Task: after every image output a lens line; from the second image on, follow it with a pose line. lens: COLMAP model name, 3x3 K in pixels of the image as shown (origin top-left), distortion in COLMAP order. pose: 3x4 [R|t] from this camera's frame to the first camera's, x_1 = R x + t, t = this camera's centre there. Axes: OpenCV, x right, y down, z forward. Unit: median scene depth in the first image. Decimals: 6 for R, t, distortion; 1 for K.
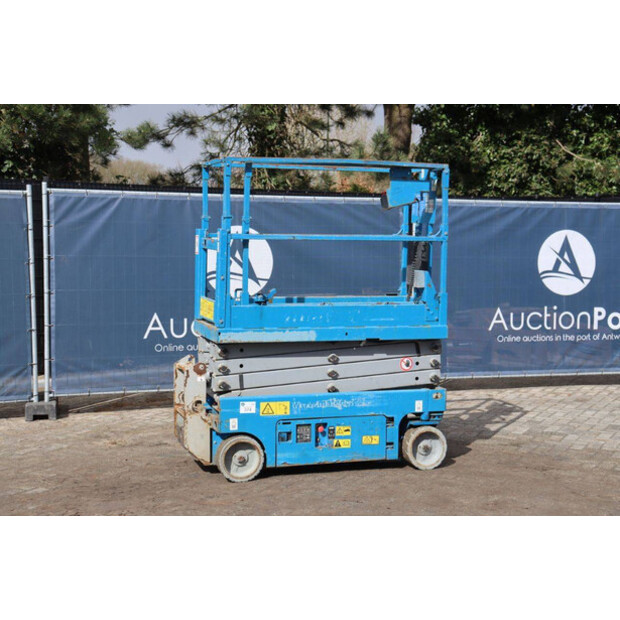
lens RADIAL K [[999.9, 0, 311.1], [0, 999.9, 315.1], [0, 0, 1]] dist [0.149092, 0.000000]
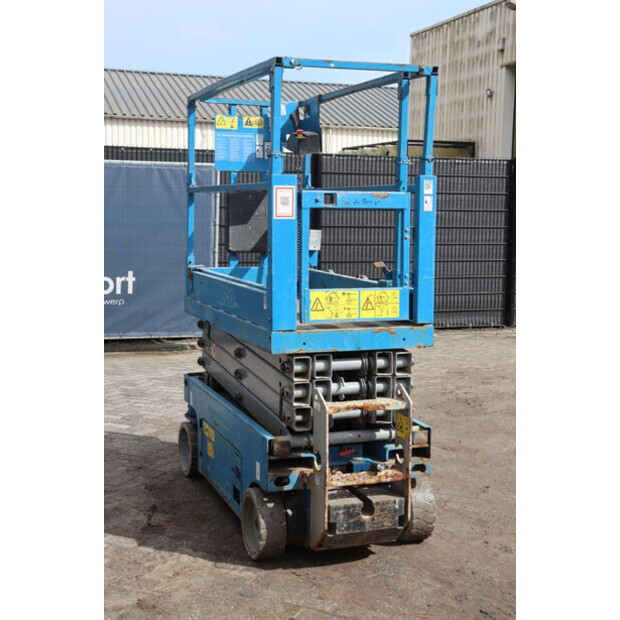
lens RADIAL K [[959.7, 0, 303.7], [0, 959.7, 310.4], [0, 0, 1]] dist [0.125205, 0.000000]
pose [[-0.027233, -0.125604, 0.991707, -0.684013], [0.081144, 0.988523, 0.127429, -0.079867], [-0.996330, 0.083941, -0.016729, 1.023679]]
